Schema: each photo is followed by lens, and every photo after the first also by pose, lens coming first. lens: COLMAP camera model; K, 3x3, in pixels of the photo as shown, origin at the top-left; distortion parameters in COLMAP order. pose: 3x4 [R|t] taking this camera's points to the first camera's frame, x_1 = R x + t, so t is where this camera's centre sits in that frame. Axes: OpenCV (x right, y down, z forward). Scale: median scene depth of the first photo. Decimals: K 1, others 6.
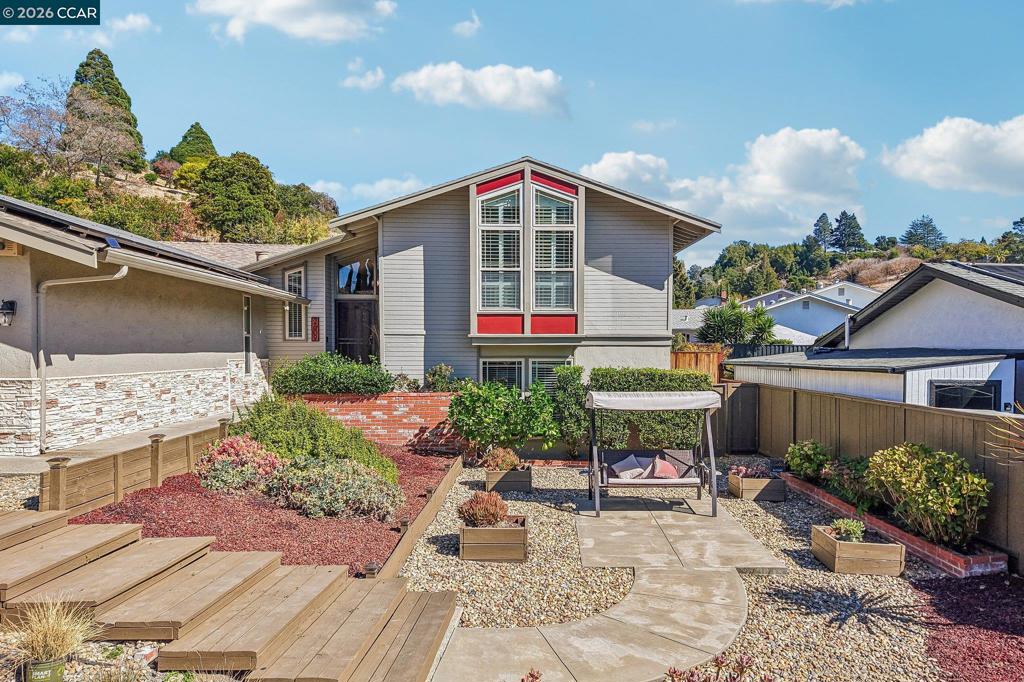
lens RADIAL K [[684.5, 0, 557.2], [0, 684.5, 370.5], [0, 0, 1]] dist [0.045240, -0.004795]
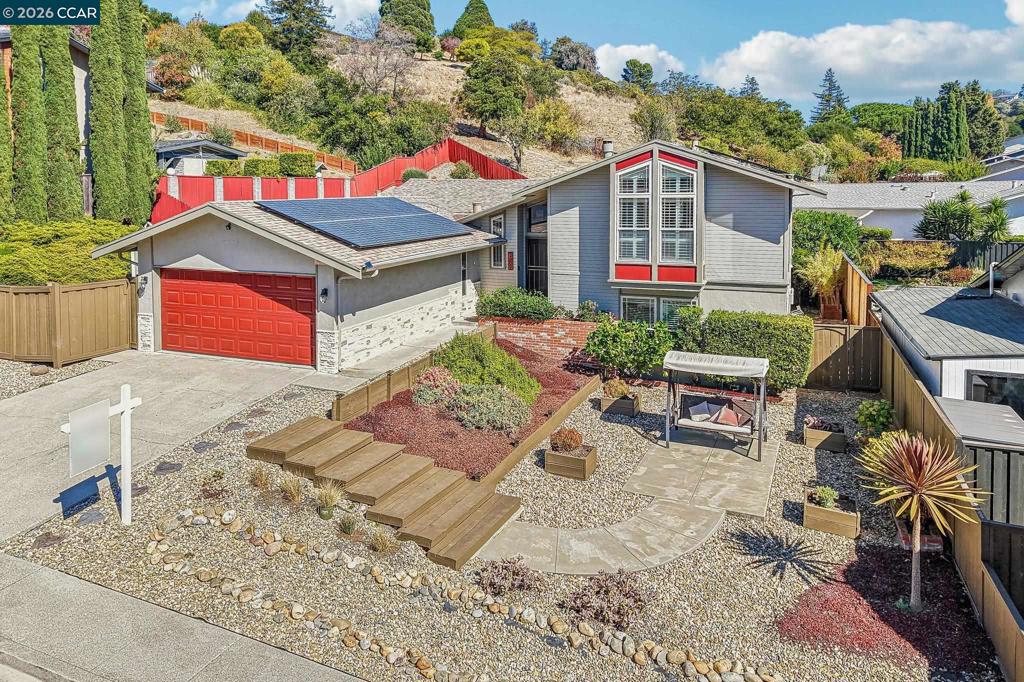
lens RADIAL K [[711.2, 0, 512.3], [0, 711.2, 232.2], [0, 0, 1]] dist [0.047839, -0.005284]
pose [[0.904360, 0.017620, -0.426407, 0.275882], [0.000231, 0.999127, 0.041775, -0.197085], [0.426771, -0.037878, 0.903566, -0.285299]]
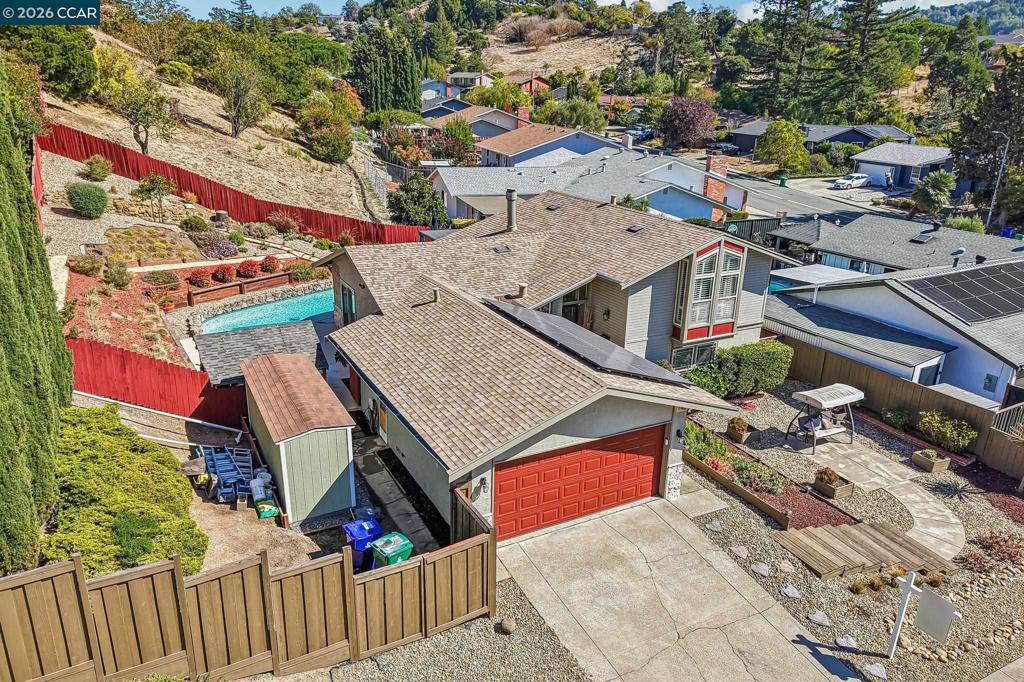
lens RADIAL K [[734.6, 0, 512.0], [0, 734.6, 341.0], [0, 0, 1]] dist [0.001041, -0.001034]
pose [[0.893007, -0.127842, 0.431503, -1.248543], [-0.015387, 0.949571, 0.313173, -0.597345], [-0.449780, -0.286306, 0.846007, -0.291762]]
